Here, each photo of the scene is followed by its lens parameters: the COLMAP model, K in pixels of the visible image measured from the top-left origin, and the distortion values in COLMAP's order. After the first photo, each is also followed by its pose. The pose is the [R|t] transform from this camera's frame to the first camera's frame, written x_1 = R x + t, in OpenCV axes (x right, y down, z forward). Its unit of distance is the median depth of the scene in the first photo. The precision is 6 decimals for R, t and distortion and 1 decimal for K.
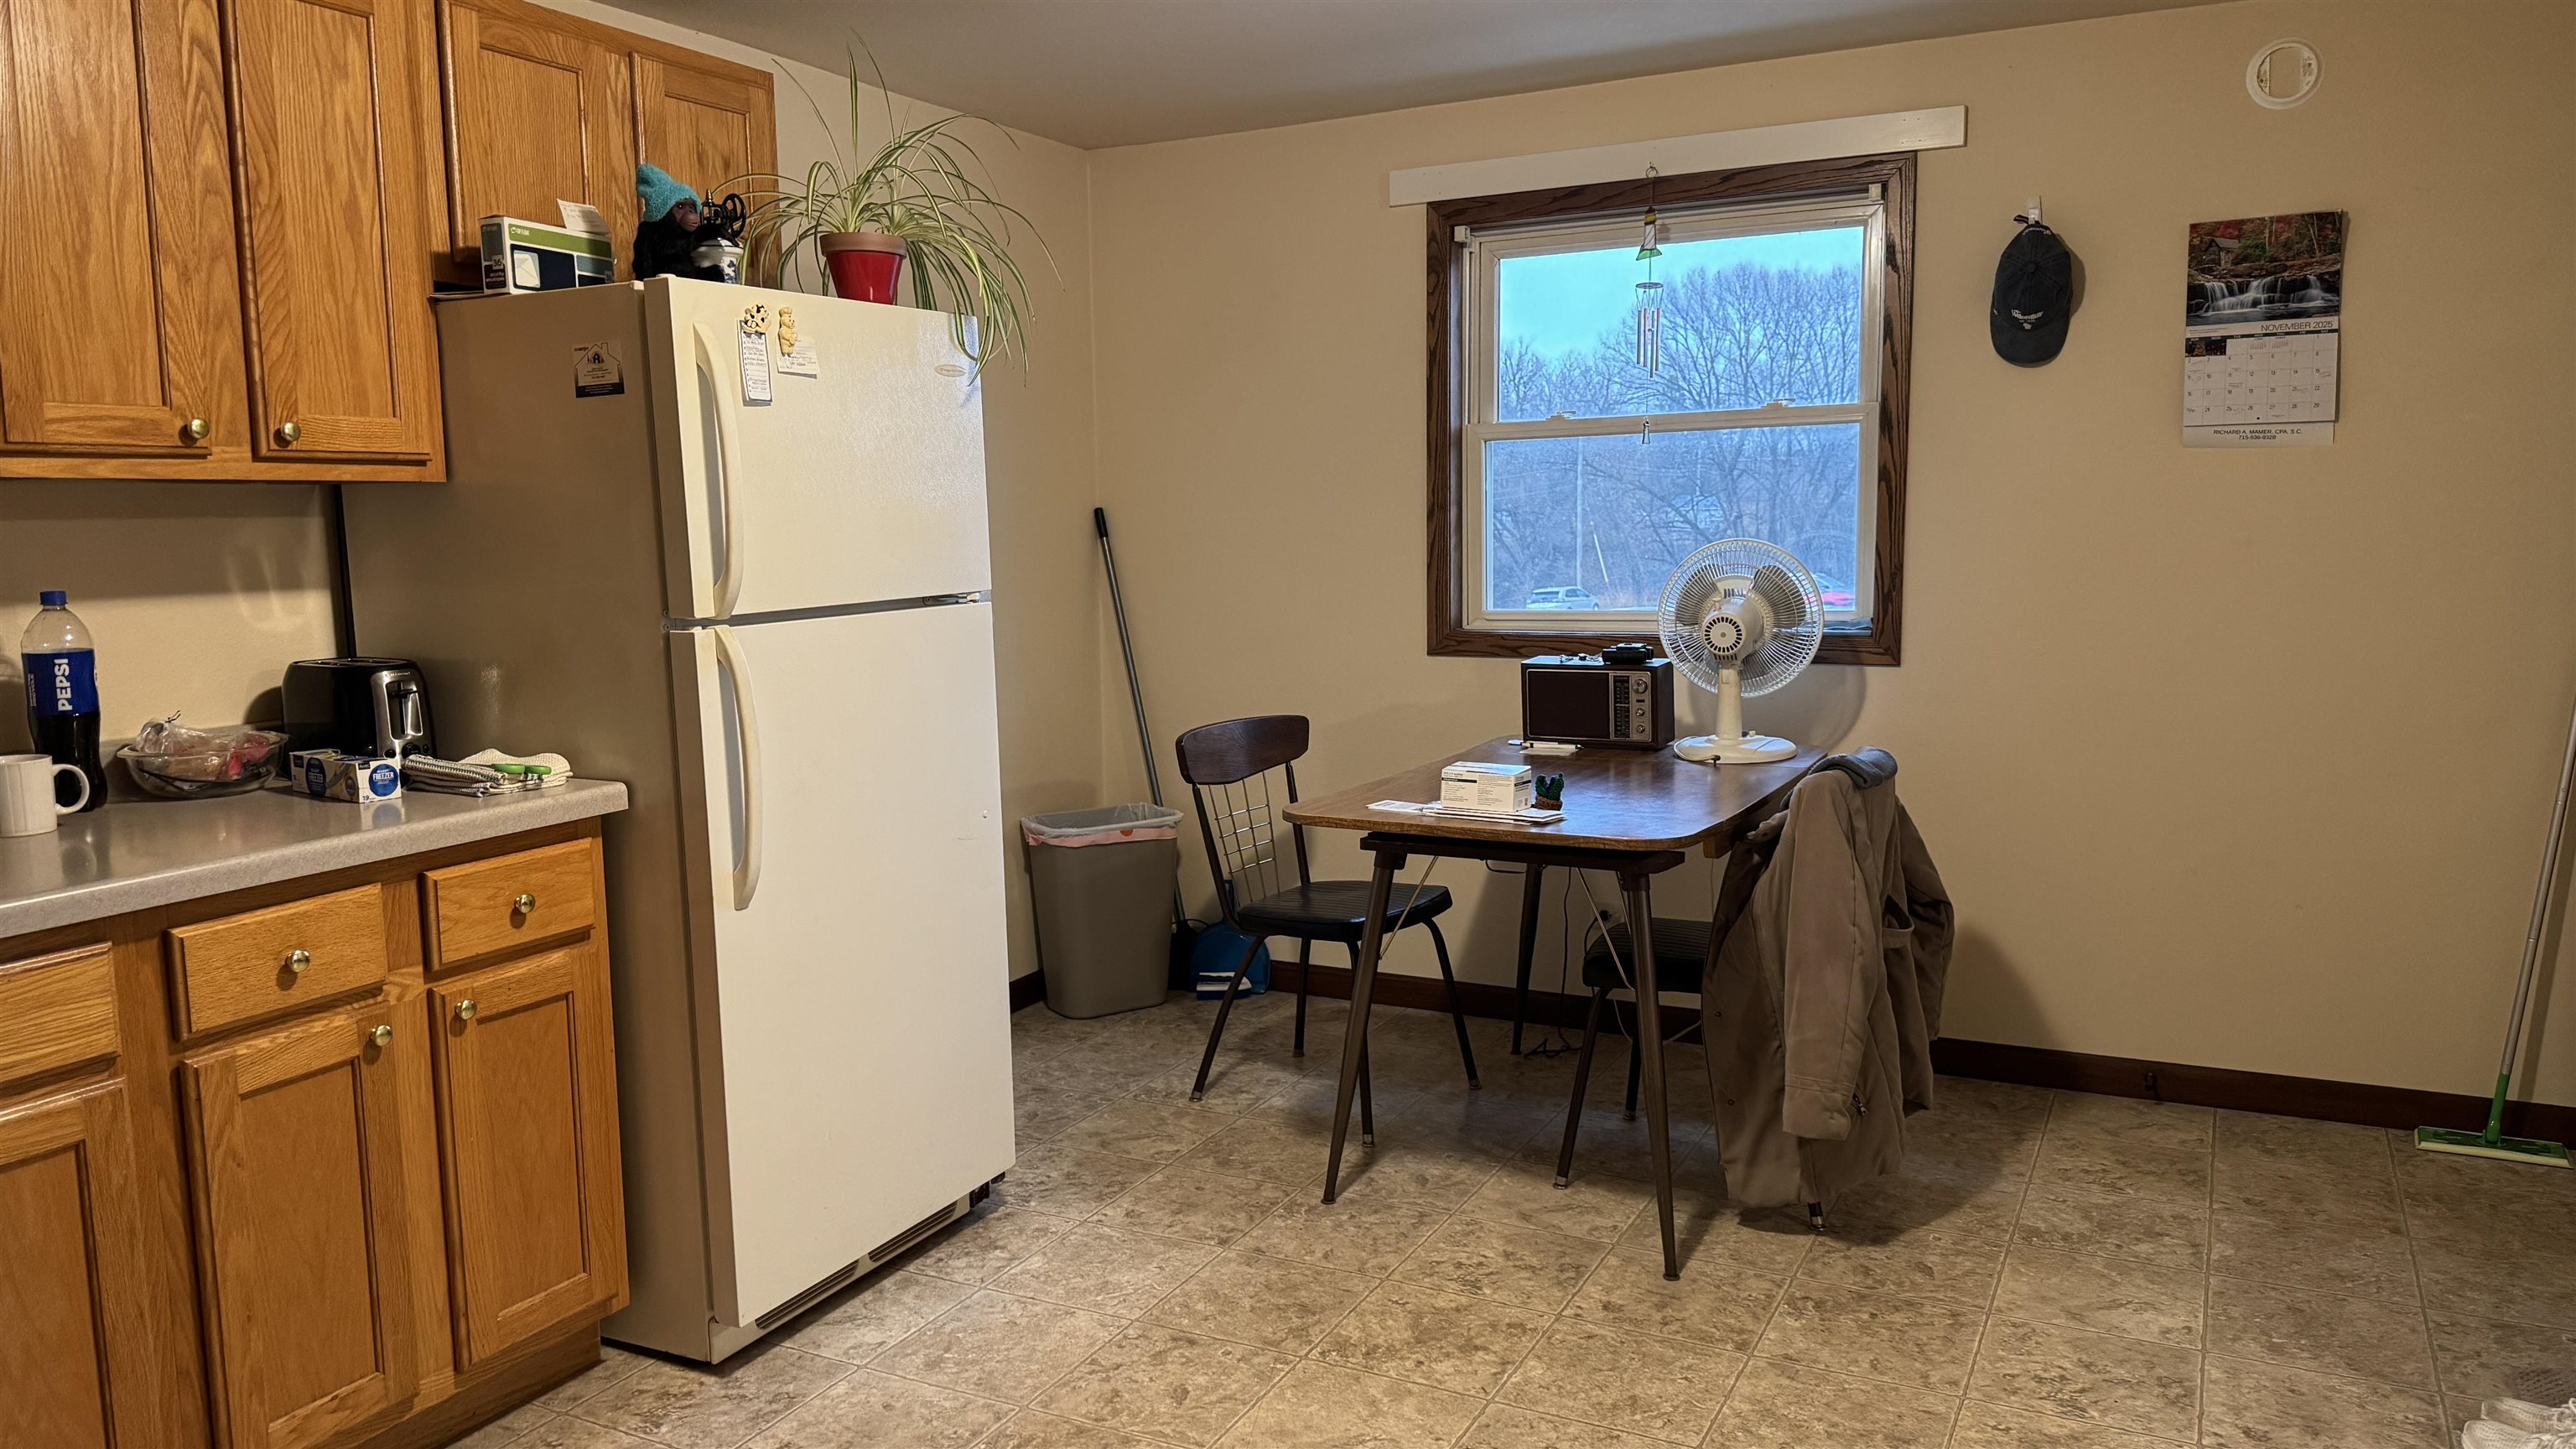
lens RADIAL K [[1827.2, 0, 1288.7], [0, 1827.2, 717.0], [0, 0, 1]] dist [0.005072, -0.002386]
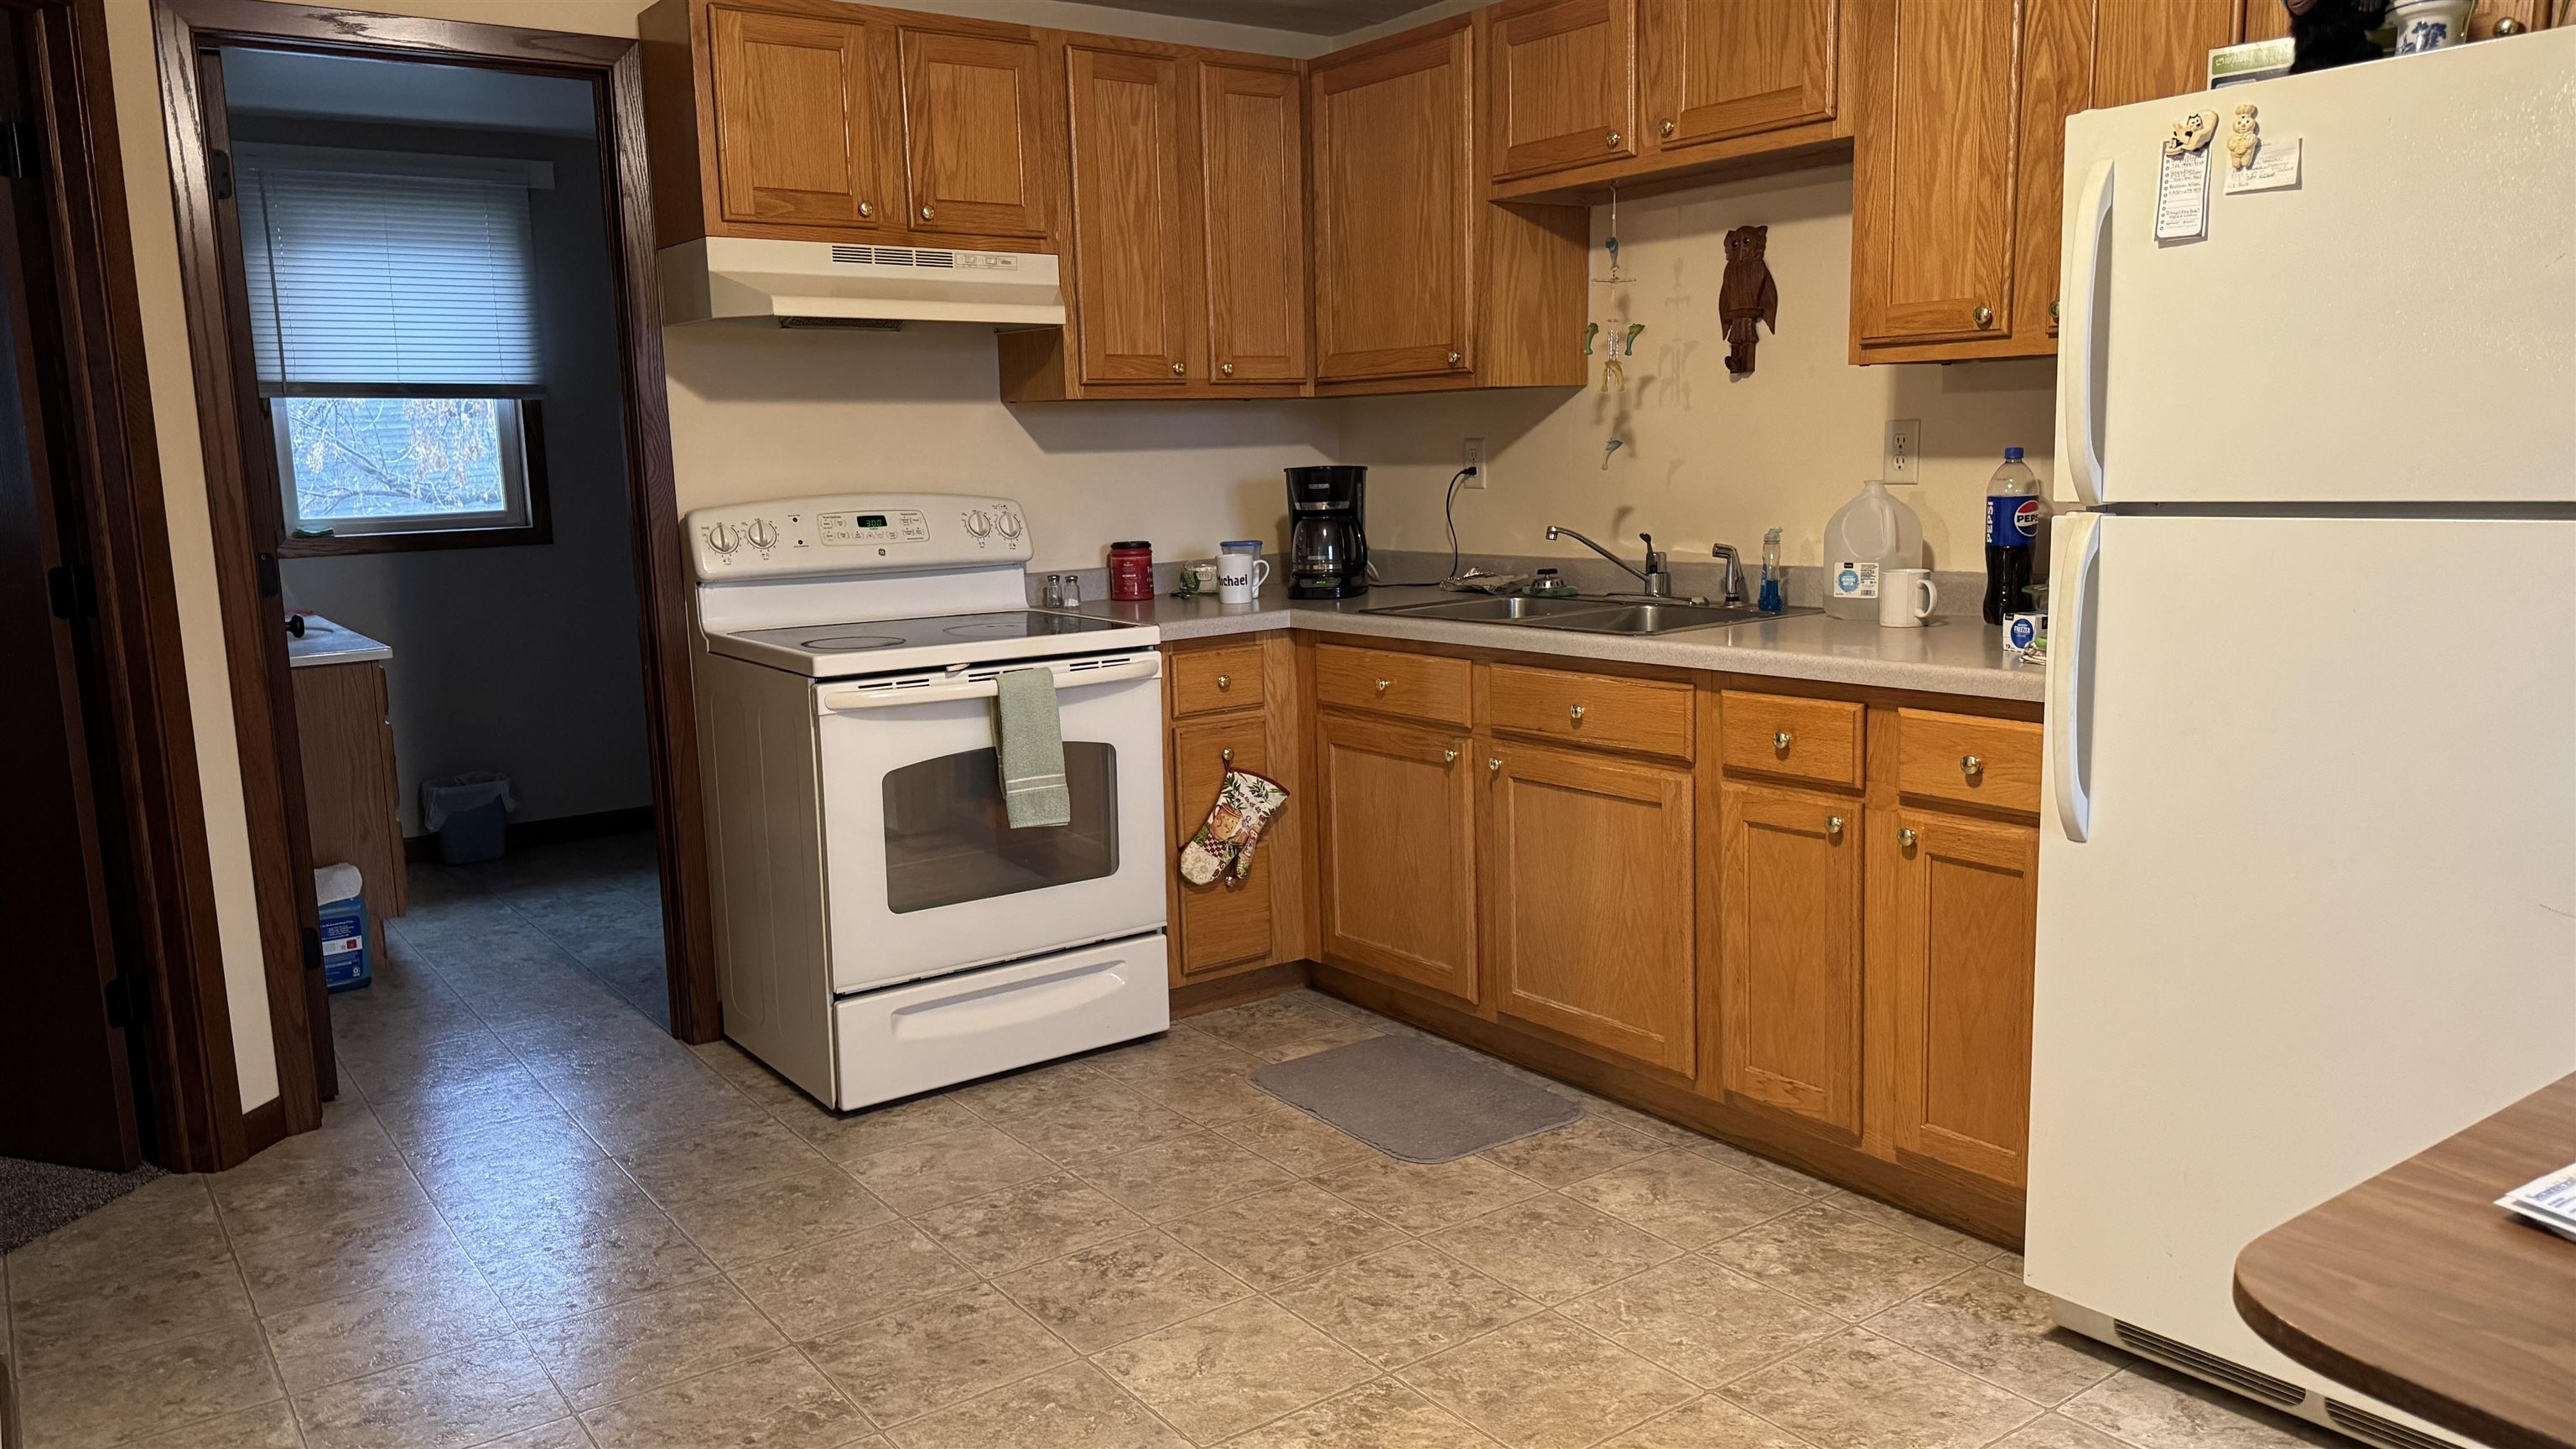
lens RADIAL K [[1827.2, 0, 1291.0], [0, 1827.2, 735.5], [0, 0, 1]] dist [0.005072, -0.002386]
pose [[-0.447691, 0.171751, -0.877539, 0.665392], [-0.069237, 0.971776, 0.225518, -0.122141], [0.891504, 0.161720, -0.423163, 1.088883]]
